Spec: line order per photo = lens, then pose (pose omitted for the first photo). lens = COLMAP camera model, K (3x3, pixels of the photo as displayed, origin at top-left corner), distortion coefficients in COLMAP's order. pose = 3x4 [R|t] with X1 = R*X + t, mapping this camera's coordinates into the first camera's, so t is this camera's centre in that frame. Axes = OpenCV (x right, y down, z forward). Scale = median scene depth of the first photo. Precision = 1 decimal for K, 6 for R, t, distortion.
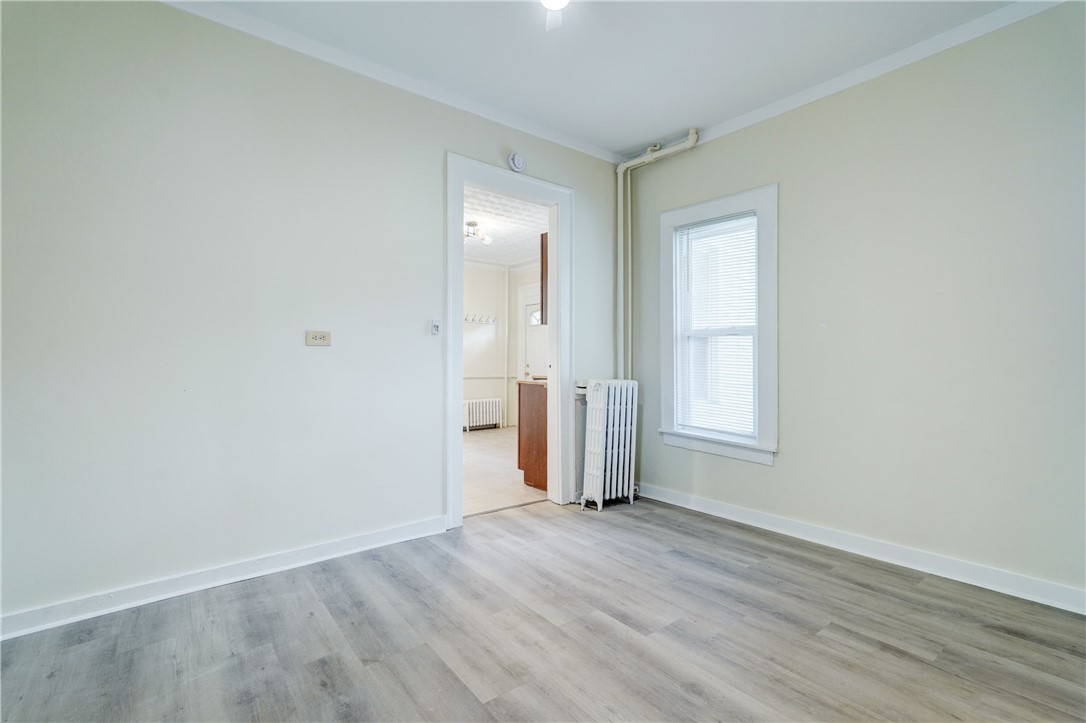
lens RADIAL K [[508.9, 0, 543.0], [0, 508.9, 361.5], [0, 0, 1]] dist [-0.017719, 0.012225]
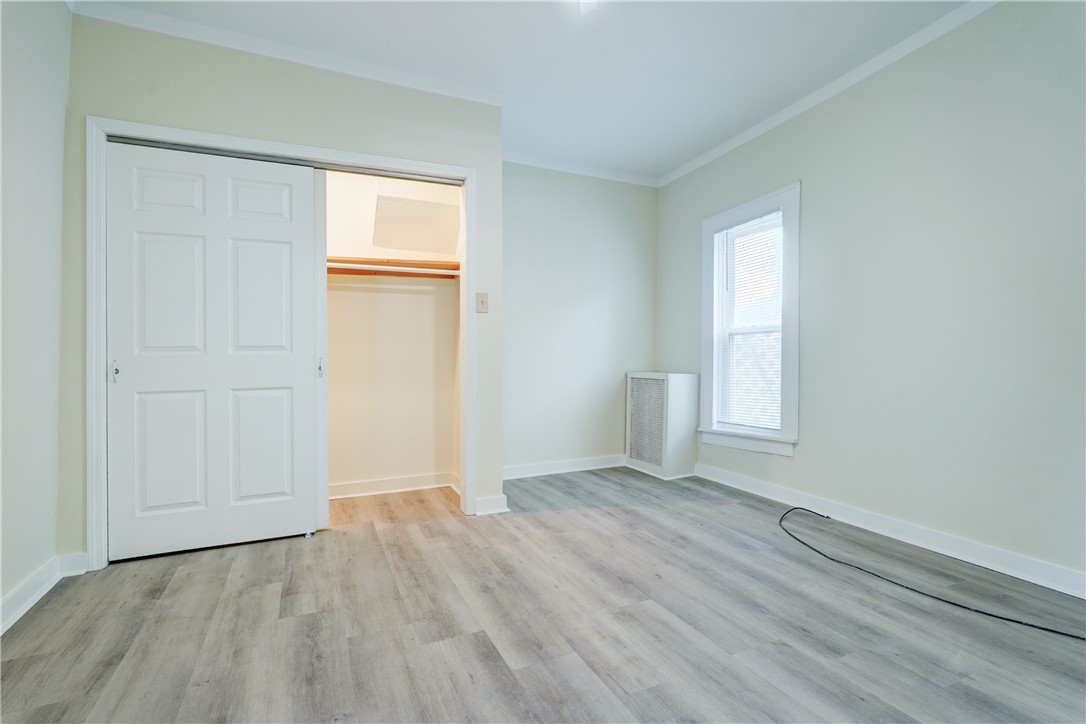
lens RADIAL K [[494.1, 0, 535.9], [0, 494.1, 356.7], [0, 0, 1]] dist [-0.018705, 0.011896]
pose [[-0.974471, 0.004619, 0.224467, -0.081663], [0.005889, 0.999970, 0.004989, 0.032324], [-0.224438, 0.006184, -0.974469, 1.605632]]
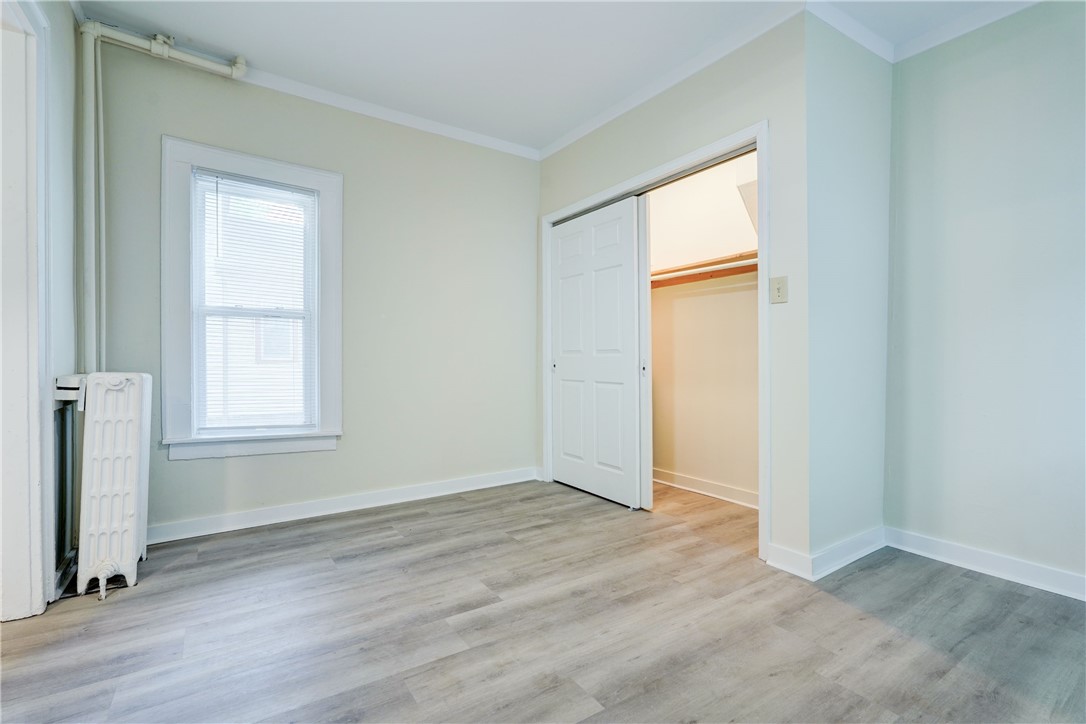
lens RADIAL K [[494.1, 0, 535.9], [0, 494.1, 356.7], [0, 0, 1]] dist [-0.018705, 0.011896]
pose [[0.073709, -0.001421, 0.997279, -0.707272], [0.001865, 0.999997, 0.001287, 0.027530], [-0.997278, 0.001765, 0.073711, 0.740909]]
